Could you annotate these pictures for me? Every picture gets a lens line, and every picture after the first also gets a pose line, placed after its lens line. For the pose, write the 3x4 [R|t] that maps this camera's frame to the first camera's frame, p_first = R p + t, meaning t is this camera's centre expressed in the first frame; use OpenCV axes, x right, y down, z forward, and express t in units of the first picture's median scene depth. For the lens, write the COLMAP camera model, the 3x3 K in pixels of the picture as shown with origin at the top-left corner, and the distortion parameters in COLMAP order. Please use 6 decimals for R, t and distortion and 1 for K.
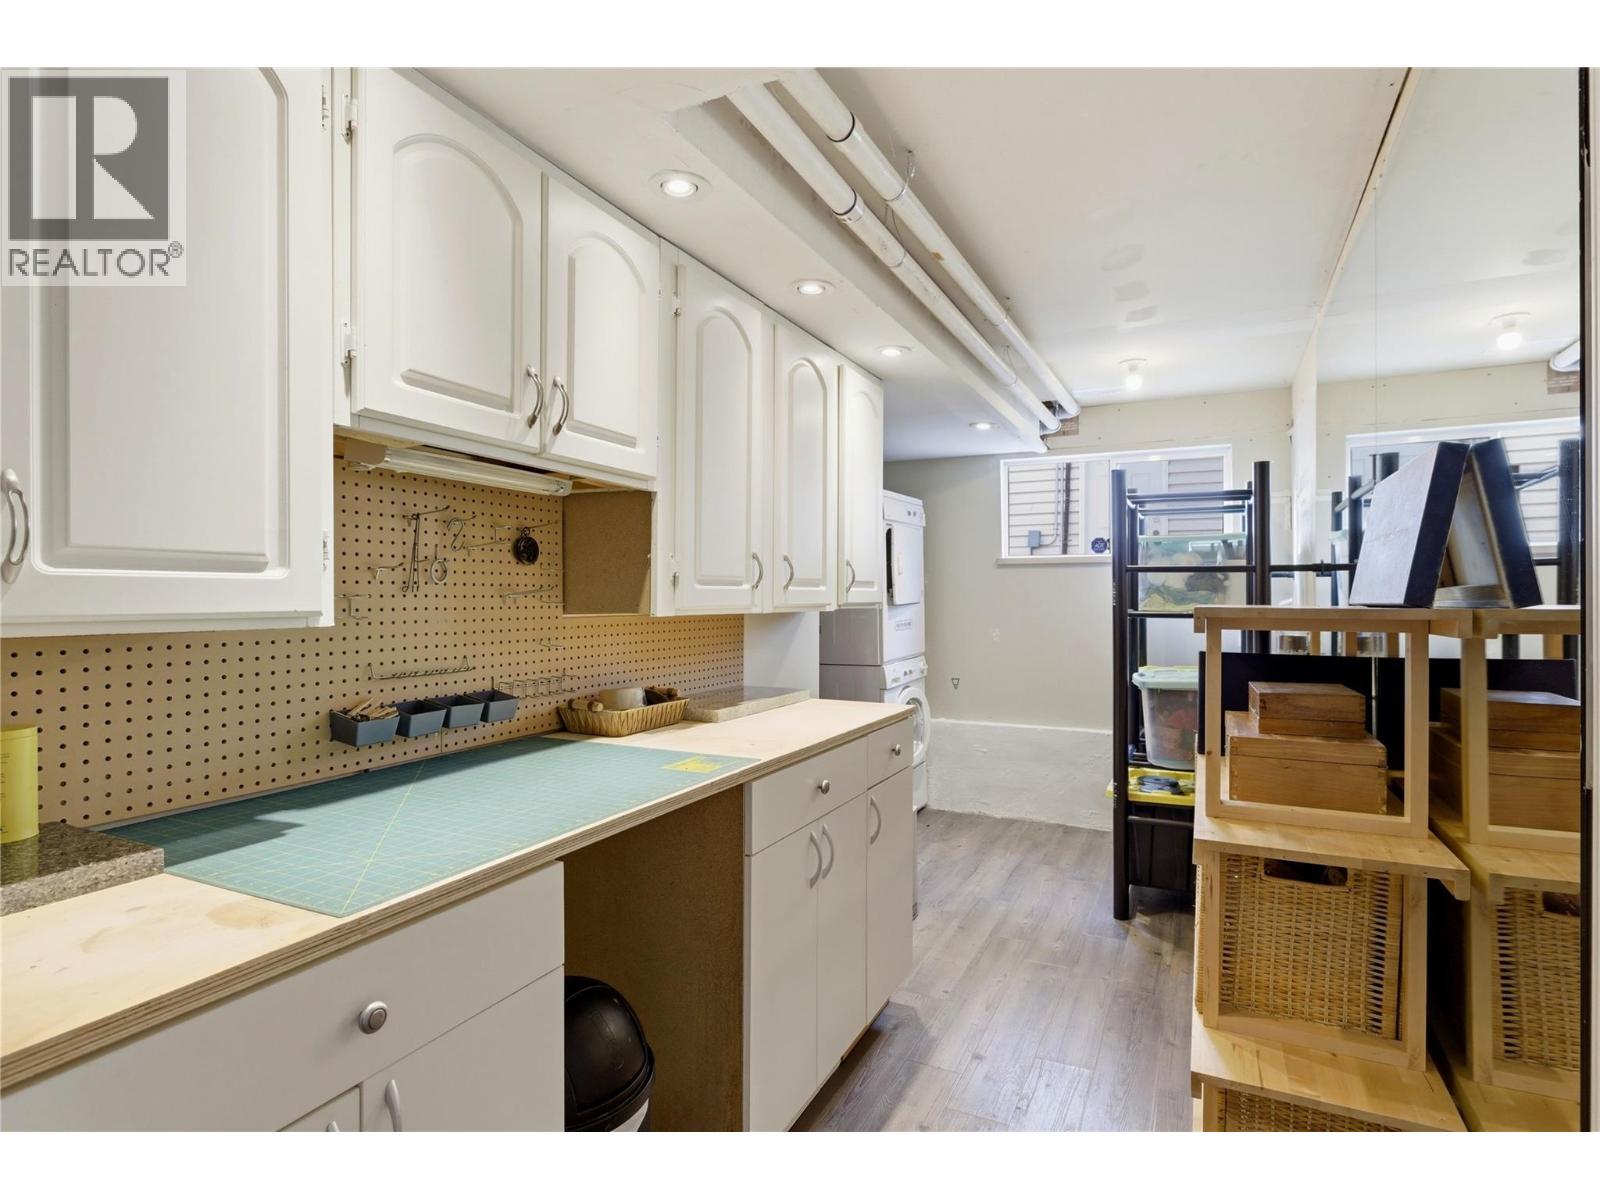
lens RADIAL K [[825.9, 0, 804.6], [0, 825.9, 596.0], [0, 0, 1]] dist [0.000388, 0.000192]
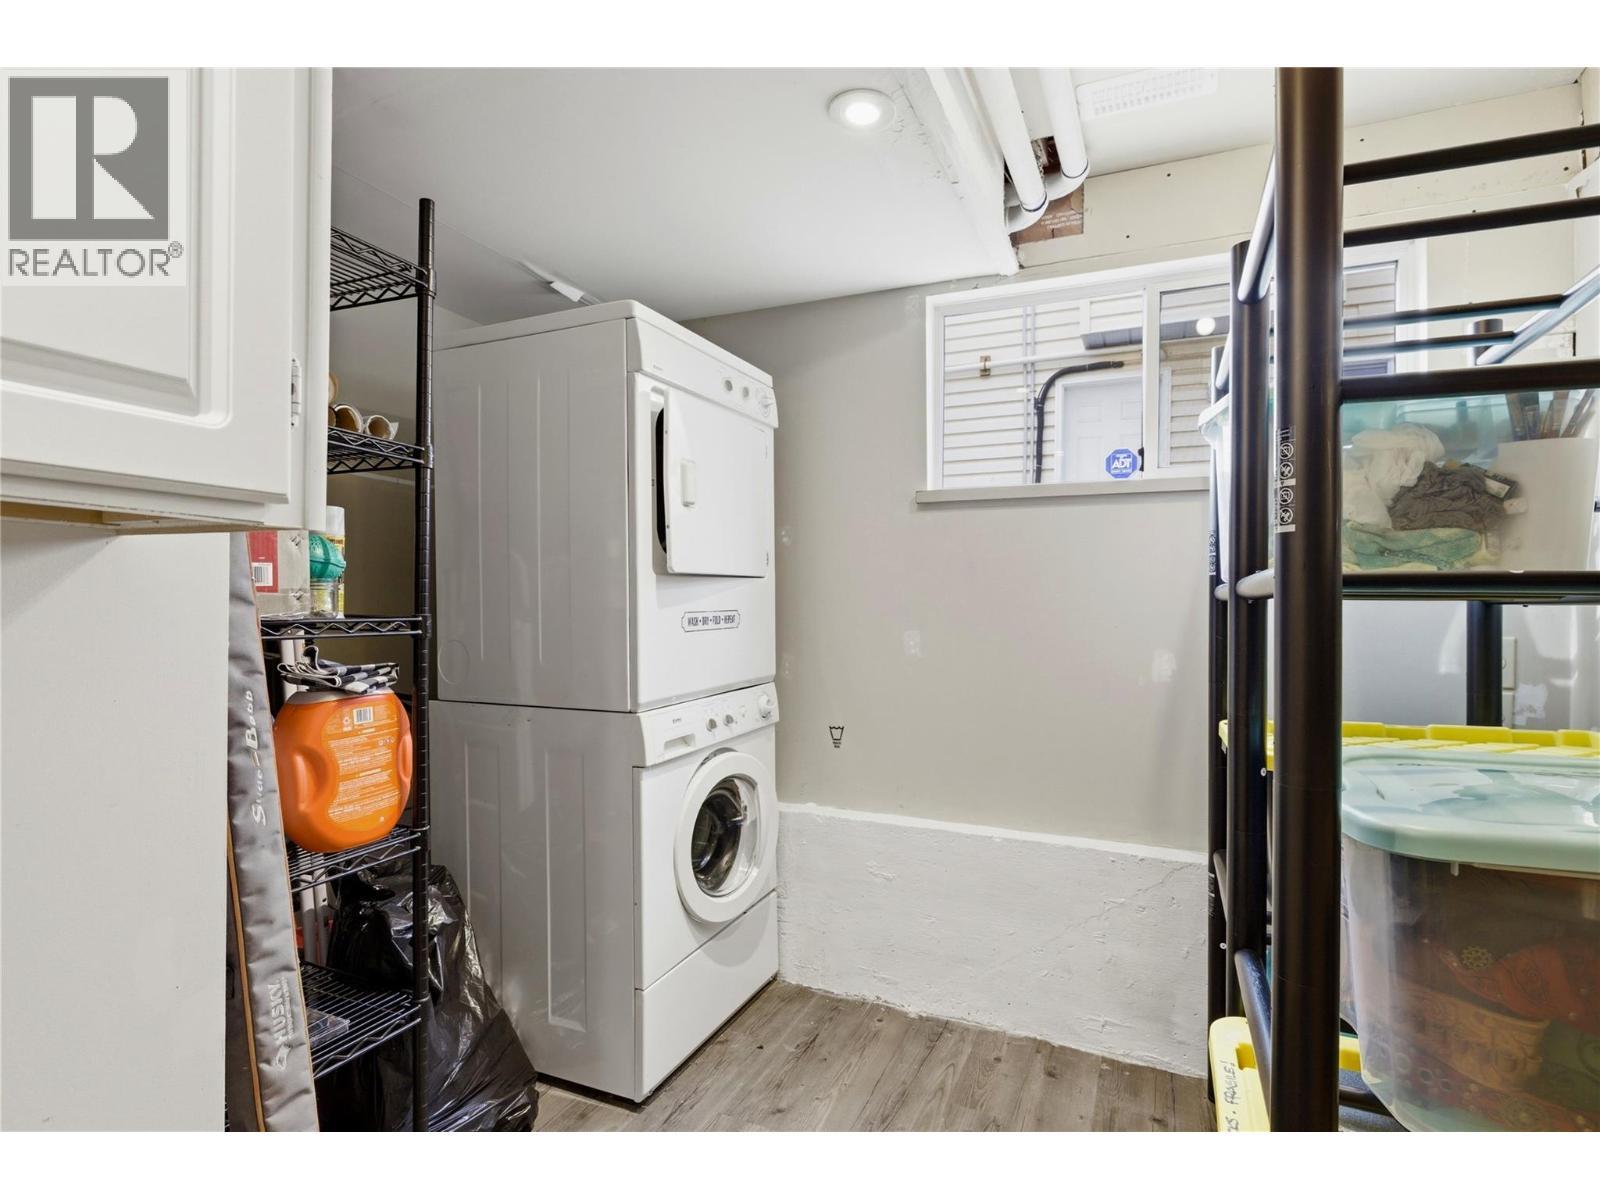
lens RADIAL K [[825.9, 0, 796.7], [0, 825.9, 604.4], [0, 0, 1]] dist [0.000388, 0.000192]
pose [[0.999424, 0.008560, 0.032841, 0.146377], [-0.008698, 0.999954, 0.004050, 0.022727], [-0.032805, -0.004333, 0.999452, 0.509604]]
